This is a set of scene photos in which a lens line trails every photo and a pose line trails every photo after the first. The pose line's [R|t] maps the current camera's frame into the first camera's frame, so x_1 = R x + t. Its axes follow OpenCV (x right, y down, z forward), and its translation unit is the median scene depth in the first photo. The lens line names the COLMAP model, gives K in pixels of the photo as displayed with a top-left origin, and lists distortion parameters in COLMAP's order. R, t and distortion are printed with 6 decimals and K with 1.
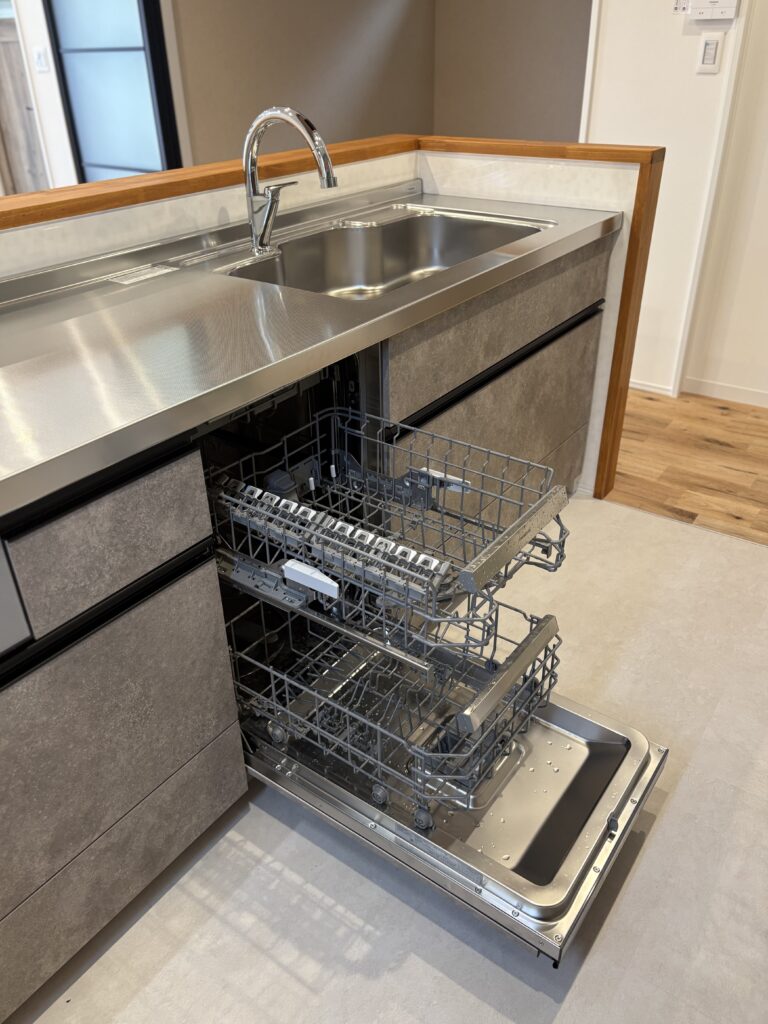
lens RADIAL K [[783.5, 0, 388.9], [0, 783.5, 513.2], [0, 0, 1]] dist [0.039891, -0.043083]
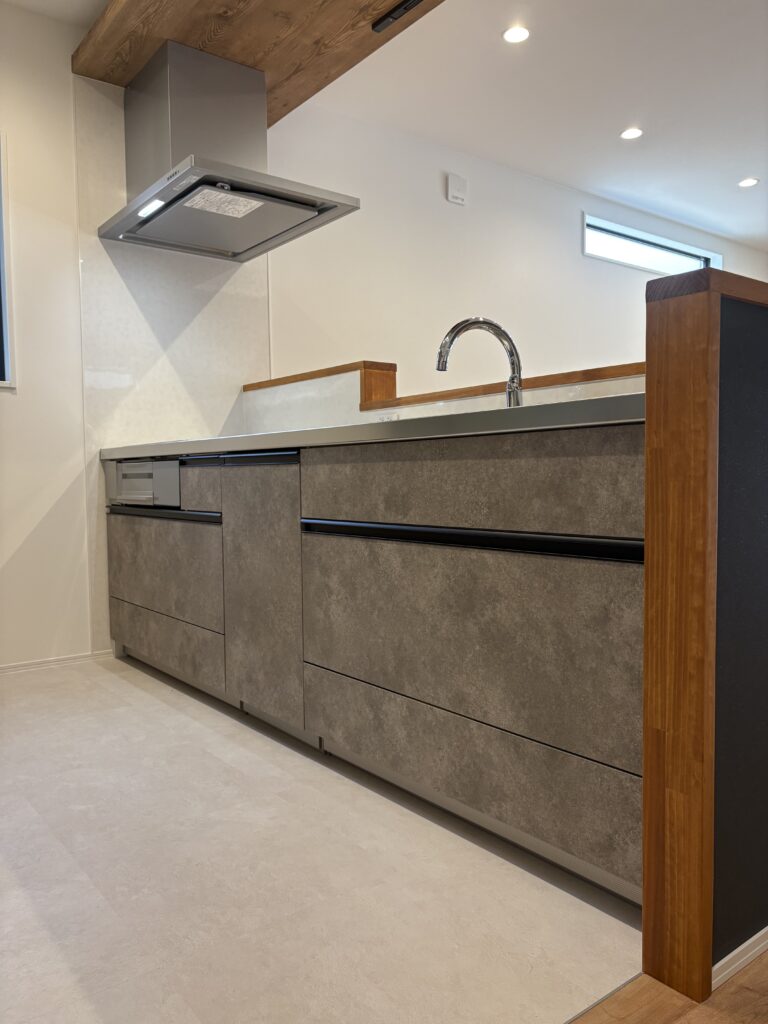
lens RADIAL K [[778.7, 0, 386.7], [0, 778.7, 518.0], [0, 0, 1]] dist [0.065529, -0.076586]
pose [[-0.278477, 0.071312, -0.957792, 1.130916], [-0.481115, 0.852741, 0.203374, -0.409309], [0.831251, 0.517443, -0.203160, 1.255628]]
